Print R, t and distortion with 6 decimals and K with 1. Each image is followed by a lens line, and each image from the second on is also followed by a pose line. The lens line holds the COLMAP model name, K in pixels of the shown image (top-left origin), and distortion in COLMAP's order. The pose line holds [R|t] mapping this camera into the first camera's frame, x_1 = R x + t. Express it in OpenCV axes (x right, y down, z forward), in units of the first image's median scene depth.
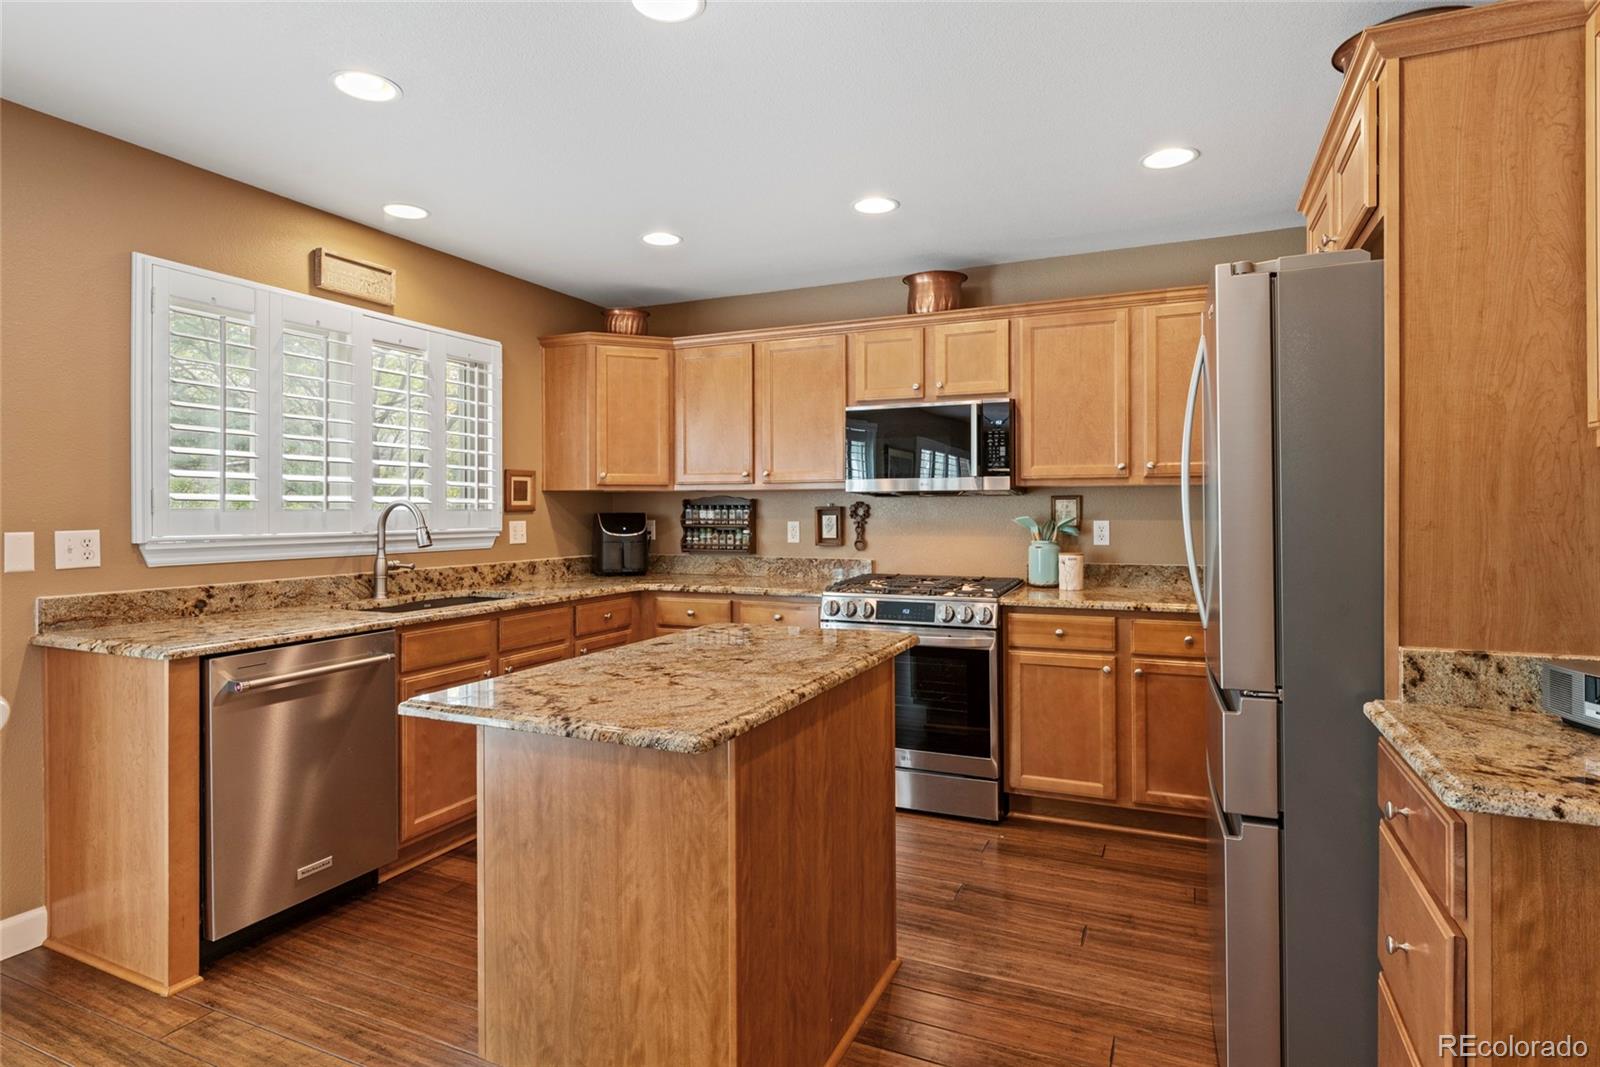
lens RADIAL K [[846.6, 0, 791.2], [0, 846.6, 507.1], [0, 0, 1]] dist [0.001358, 0.000790]
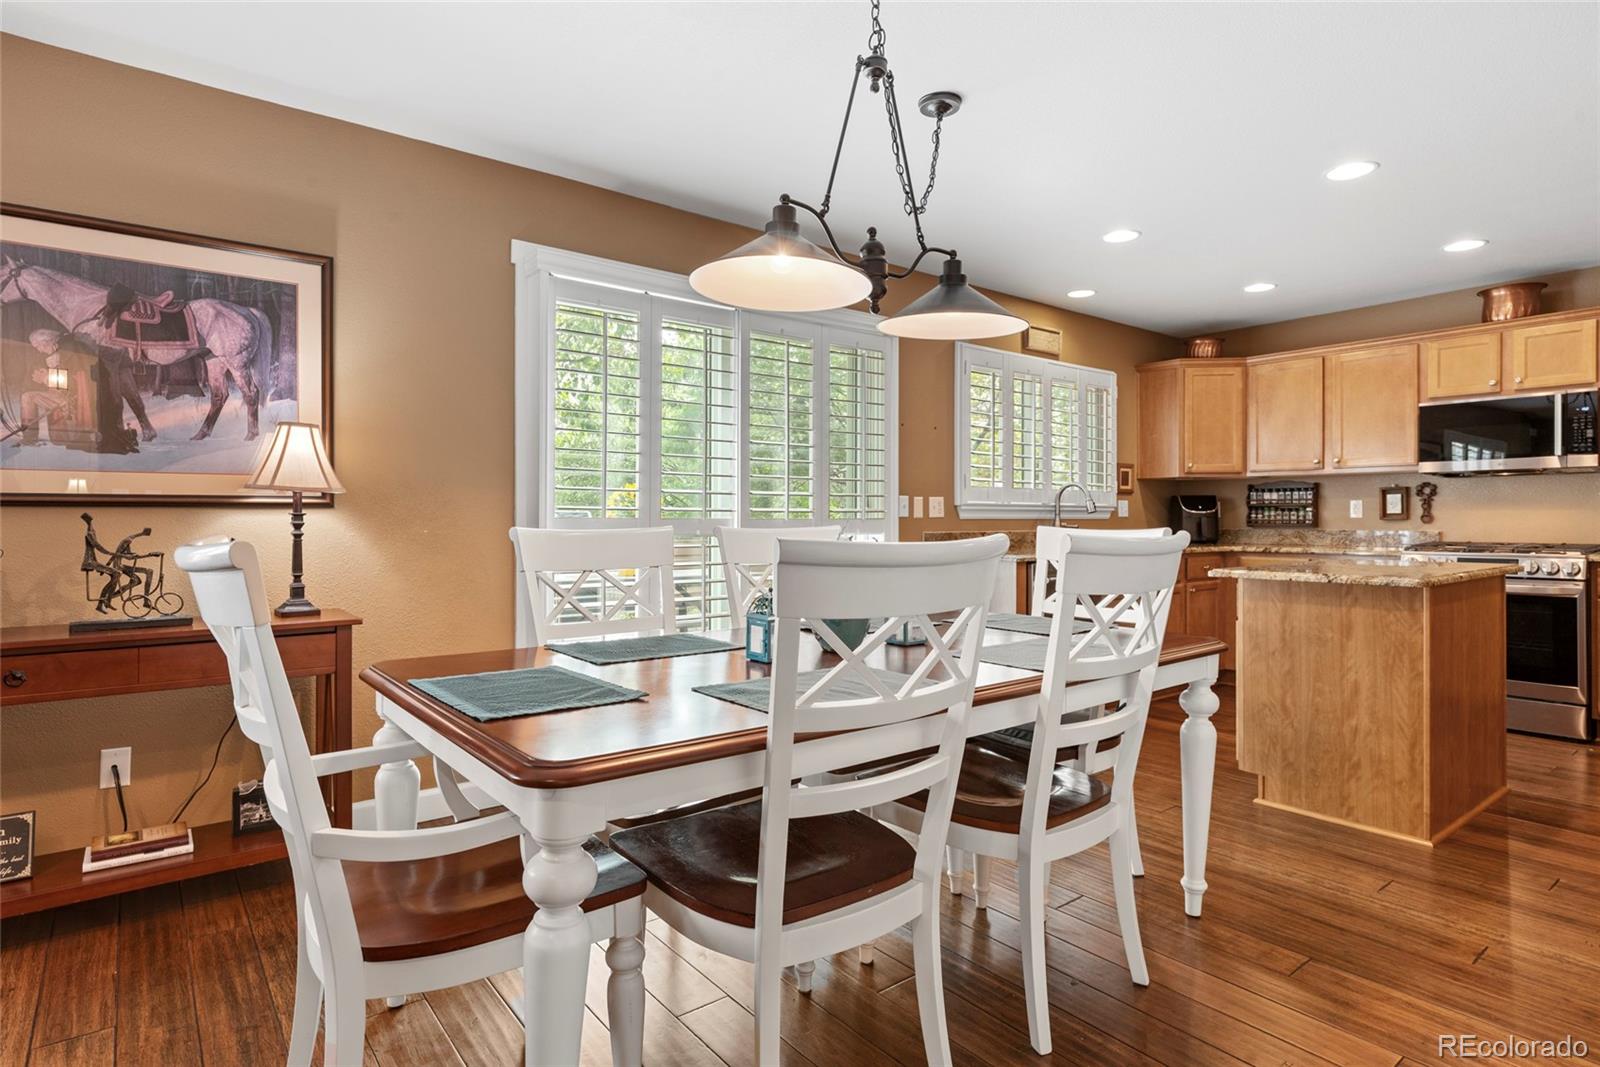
lens RADIAL K [[846.6, 0, 801.9], [0, 846.6, 523.9], [0, 0, 1]] dist [0.001358, 0.000790]
pose [[0.893620, 0.003434, -0.448811, -0.188705], [-0.000049, 0.999971, 0.007553, 0.048437], [0.448824, -0.006727, 0.893595, -0.515047]]
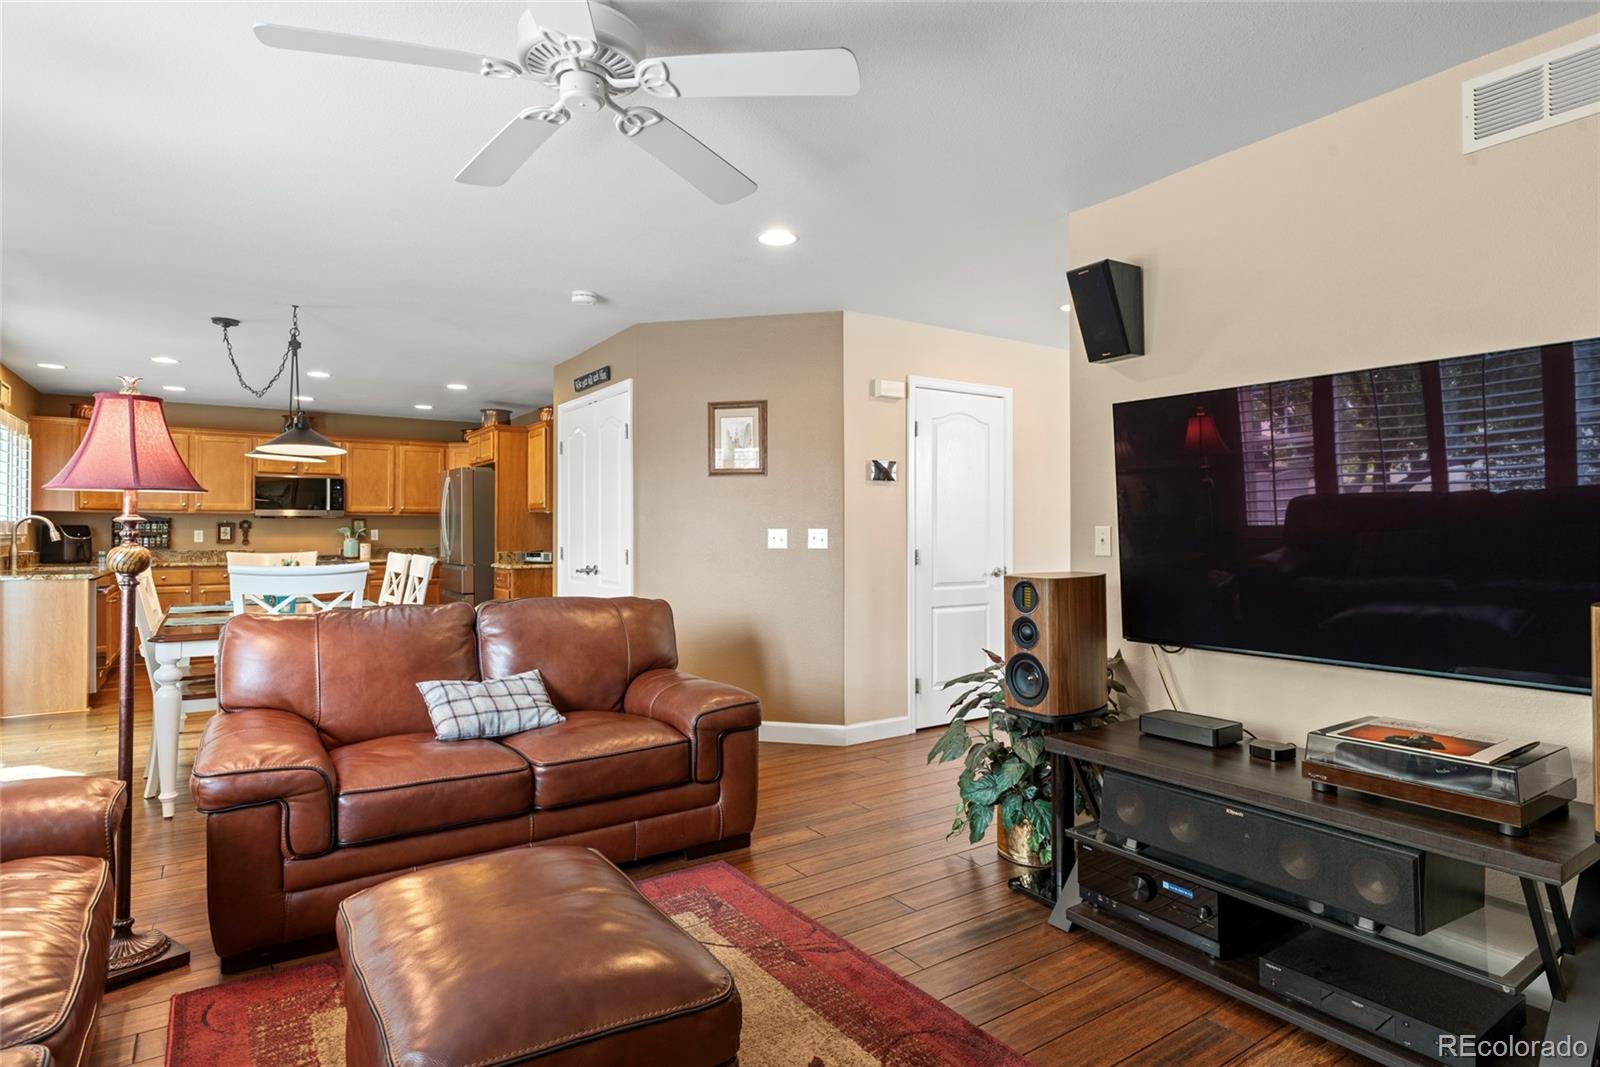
lens RADIAL K [[846.6, 0, 798.9], [0, 846.6, 526.7], [0, 0, 1]] dist [0.001358, 0.000790]
pose [[0.509394, 0.007969, 0.860497, -1.056769], [-0.003534, 0.999968, -0.007168, 0.020099], [-0.860526, 0.000610, 0.509406, -1.211321]]
